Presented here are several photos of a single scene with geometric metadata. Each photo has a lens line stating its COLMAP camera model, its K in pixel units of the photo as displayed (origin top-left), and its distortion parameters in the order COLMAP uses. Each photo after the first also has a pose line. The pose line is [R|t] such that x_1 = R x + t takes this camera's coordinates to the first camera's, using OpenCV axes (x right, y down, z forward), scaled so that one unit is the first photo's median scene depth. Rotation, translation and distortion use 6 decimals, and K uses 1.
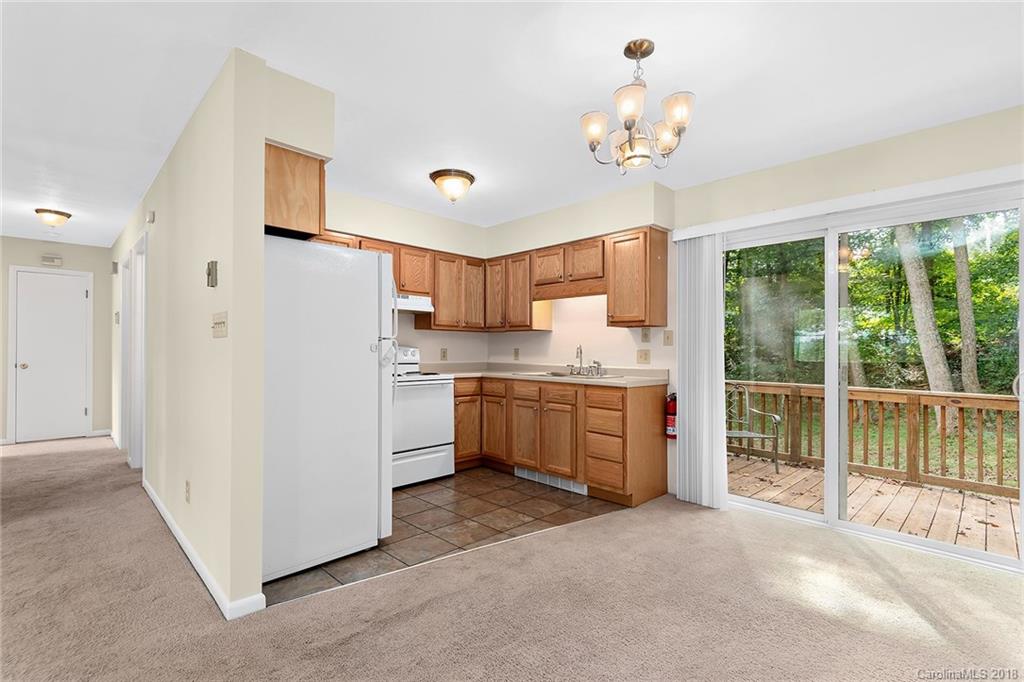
lens RADIAL K [[465.2, 0, 512.0], [0, 465.2, 341.0], [0, 0, 1]] dist [0.000954, 0.000146]
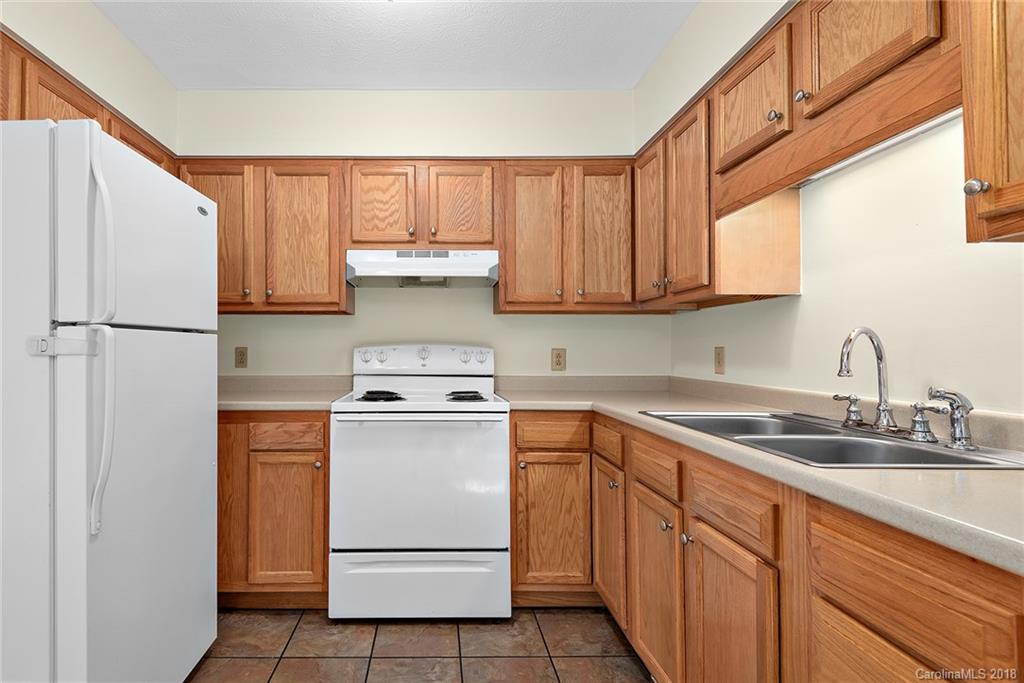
lens RADIAL K [[451.0, 0, 512.0], [0, 451.0, 341.5], [0, 0, 1]] dist [0.000233, -0.000396]
pose [[0.703515, -0.021419, -0.710357, 0.191421], [0.017220, 0.999766, -0.013092, 0.015286], [0.710471, -0.003022, 0.703720, 0.648298]]
